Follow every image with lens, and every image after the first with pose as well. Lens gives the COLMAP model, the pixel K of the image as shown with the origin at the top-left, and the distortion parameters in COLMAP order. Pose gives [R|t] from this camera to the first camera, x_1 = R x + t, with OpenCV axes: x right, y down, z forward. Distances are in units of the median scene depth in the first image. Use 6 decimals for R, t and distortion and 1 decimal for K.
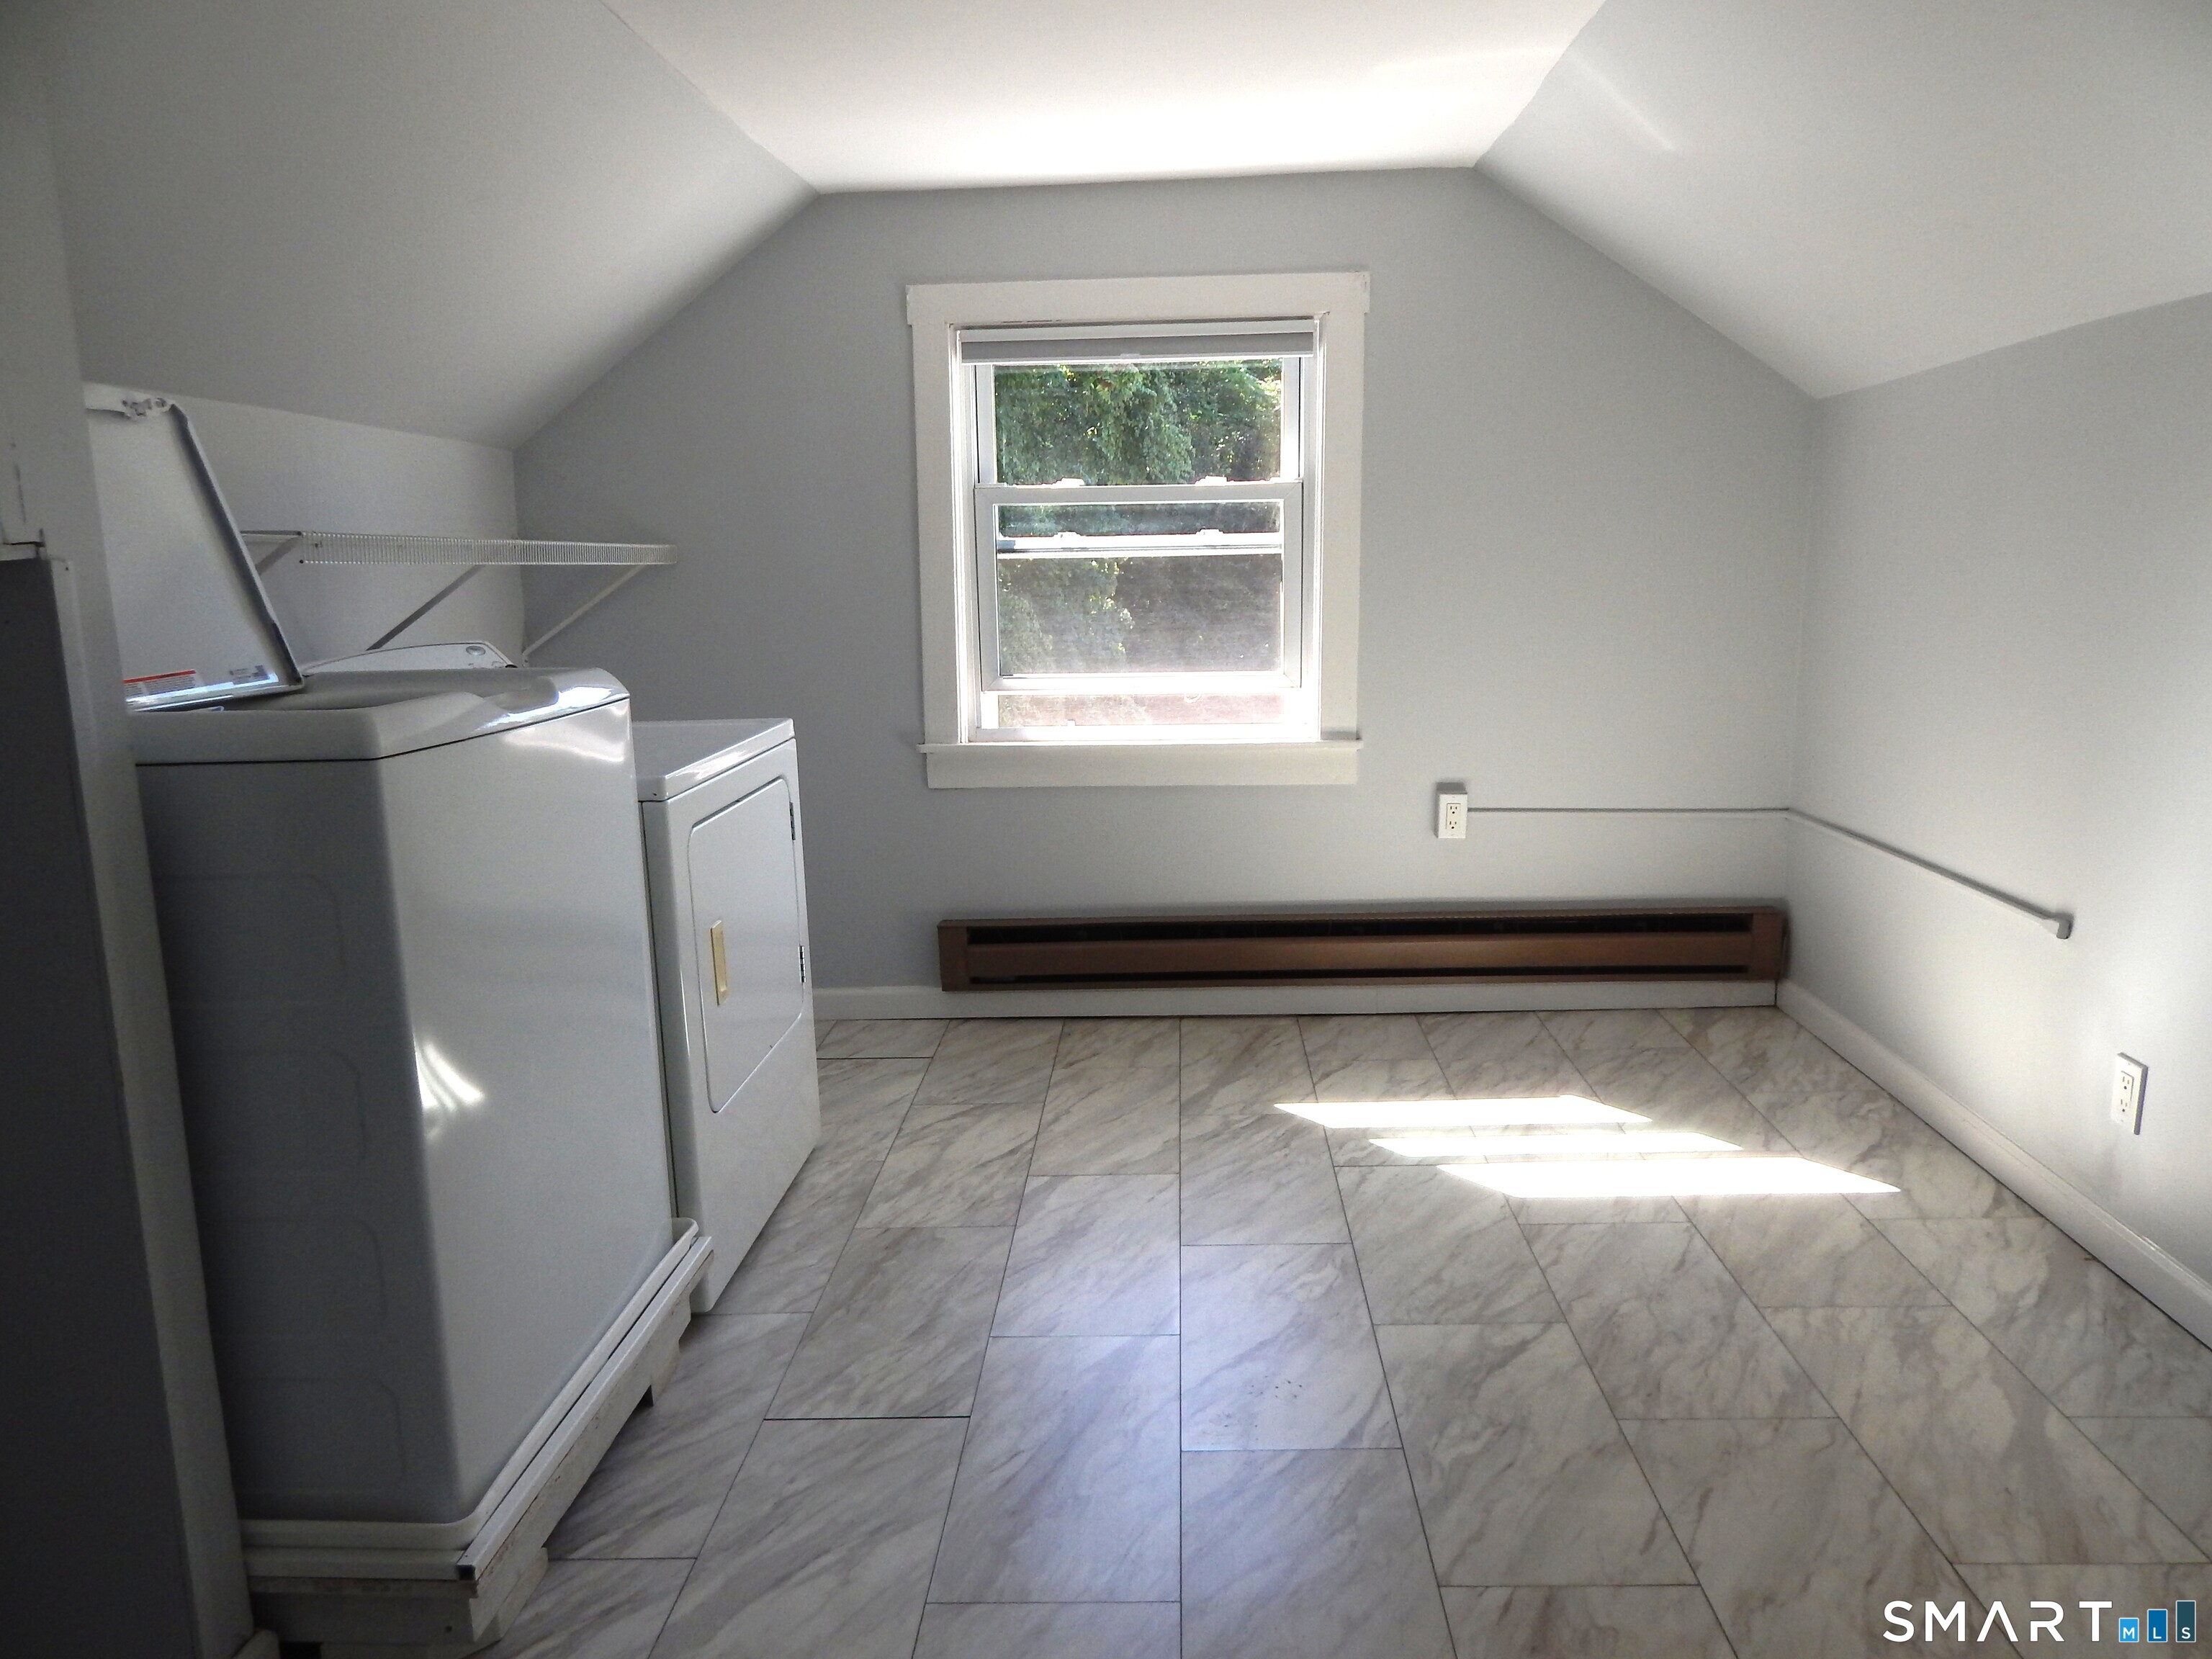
lens RADIAL K [[1490.0, 0, 1110.7], [0, 1490.0, 834.2], [0, 0, 1]] dist [0.027073, -0.018776]
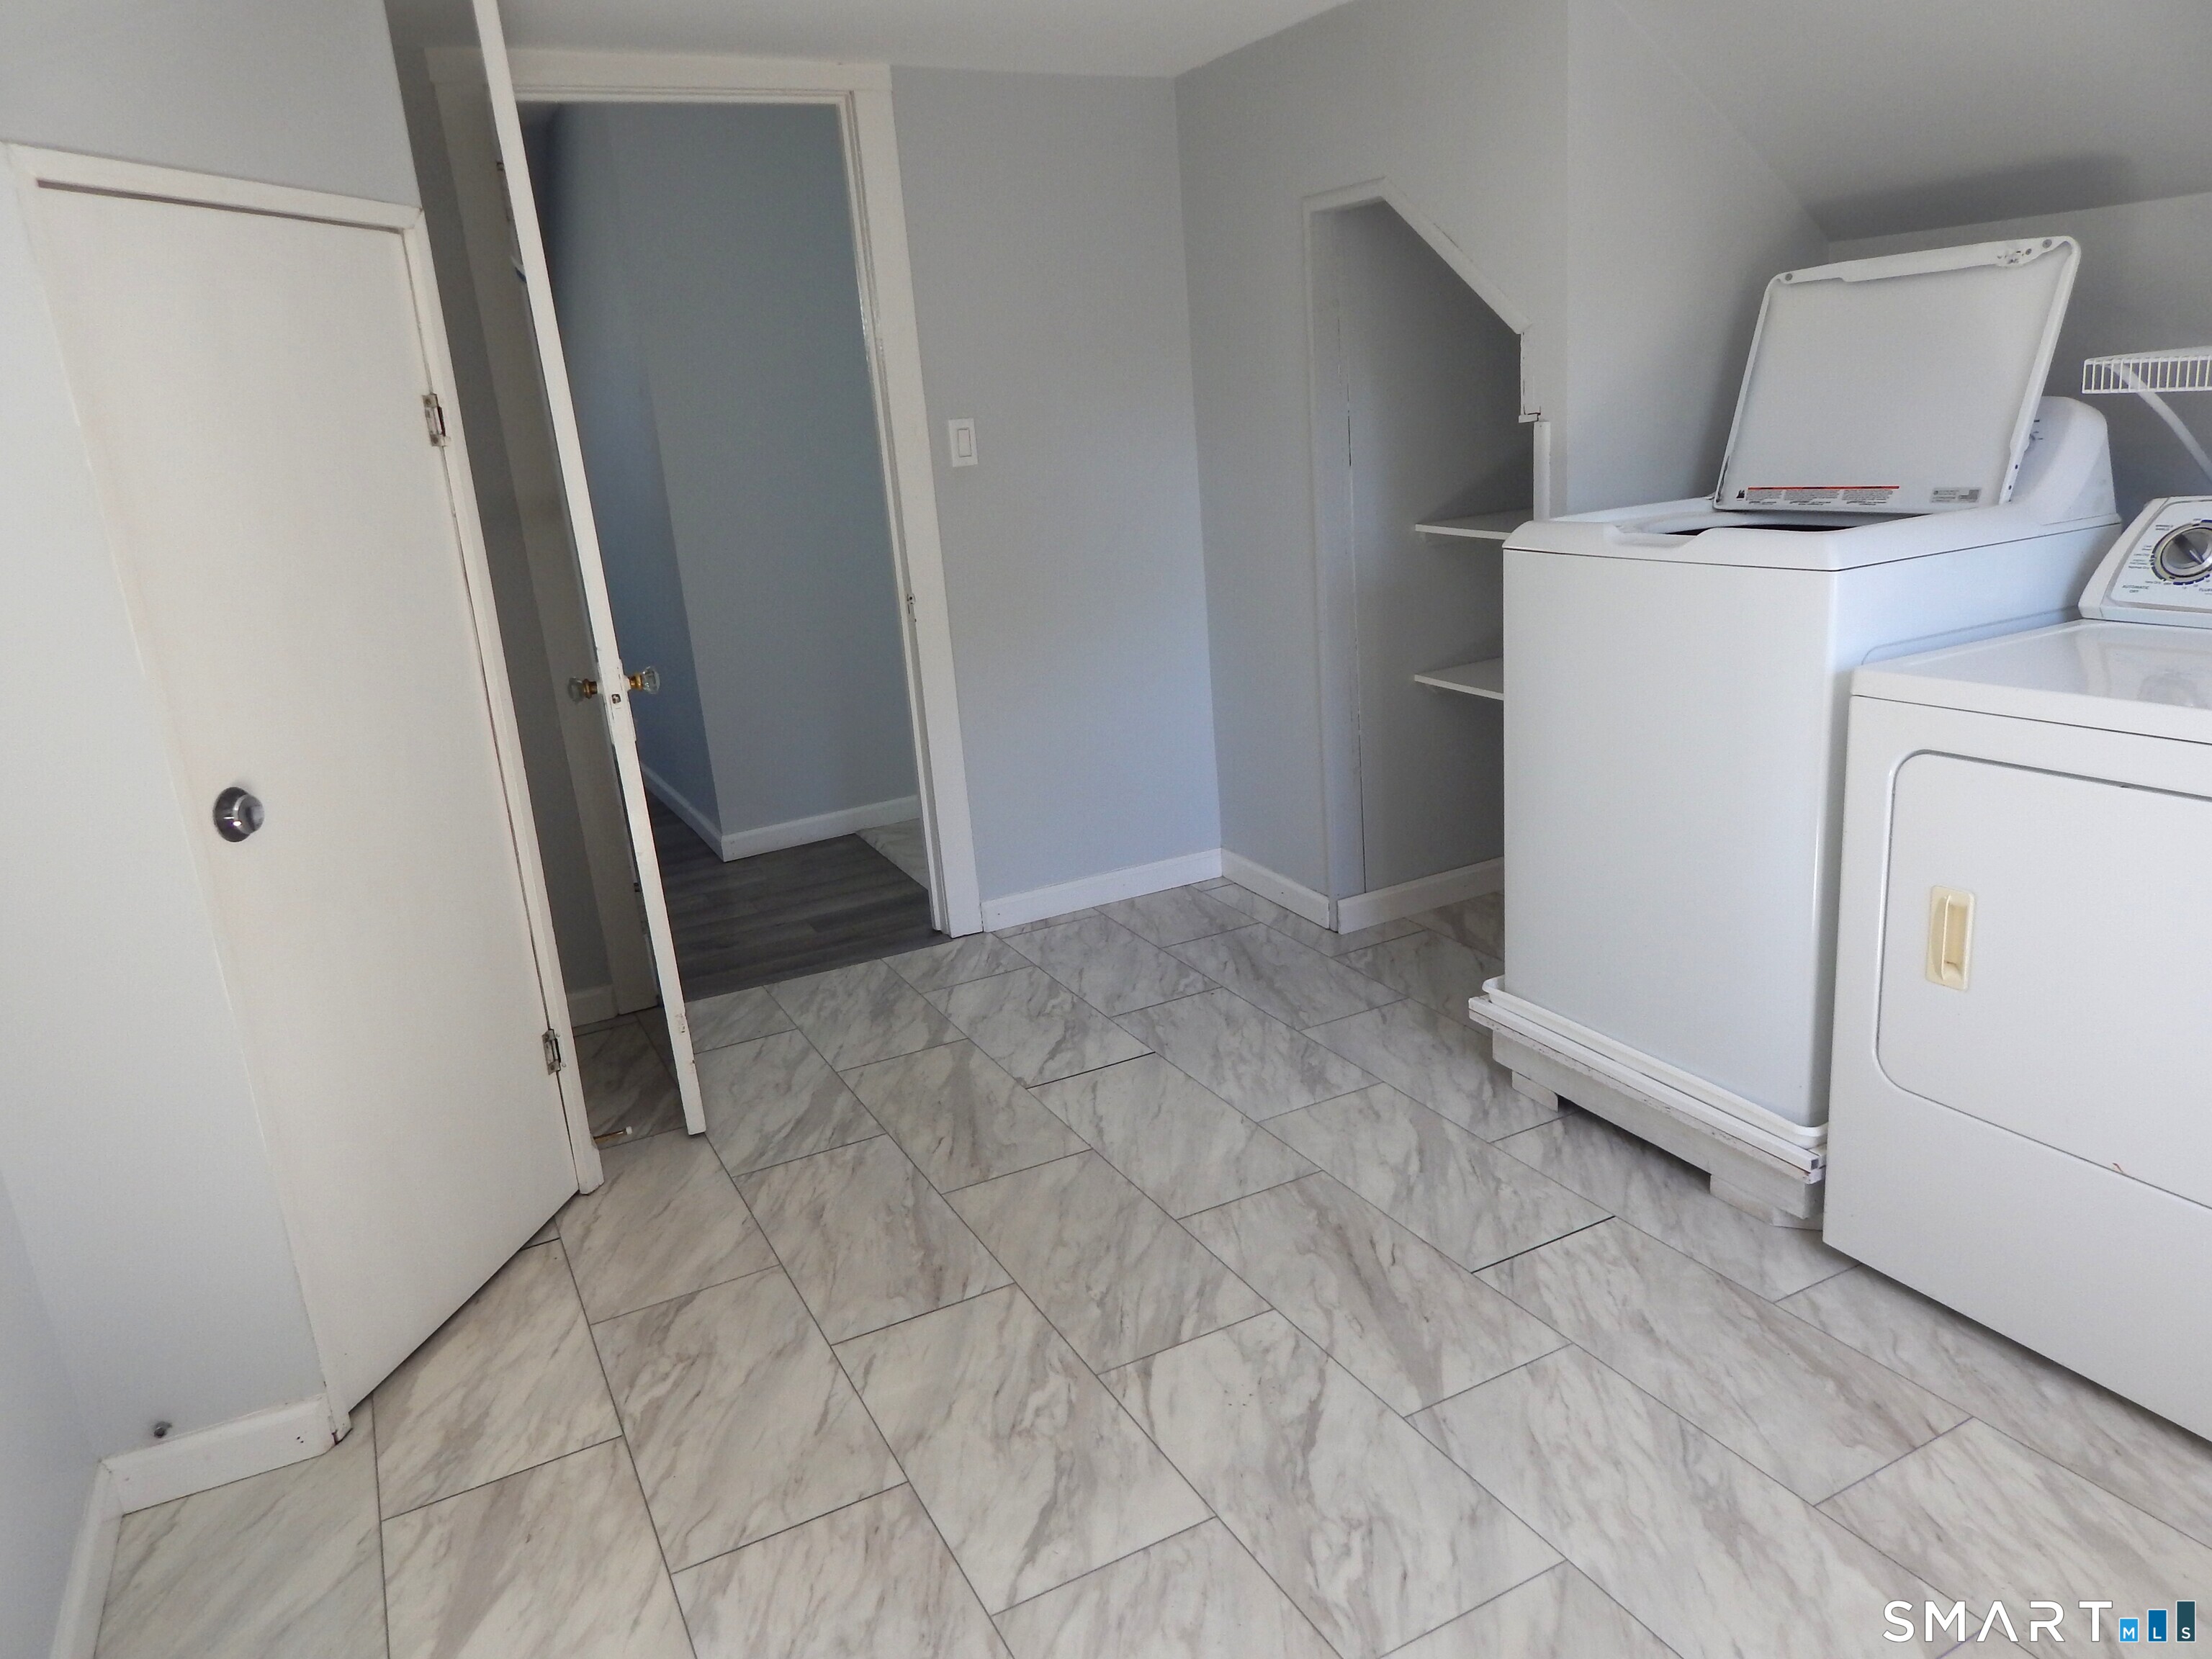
lens RADIAL K [[1490.0, 0, 1104.3], [0, 1490.0, 827.2], [0, 0, 1]] dist [0.027073, -0.018776]
pose [[-0.862124, 0.220526, -0.456192, 0.571779], [0.001283, 0.901271, 0.433254, -0.374911], [0.506696, 0.372933, -0.777290, 1.646957]]
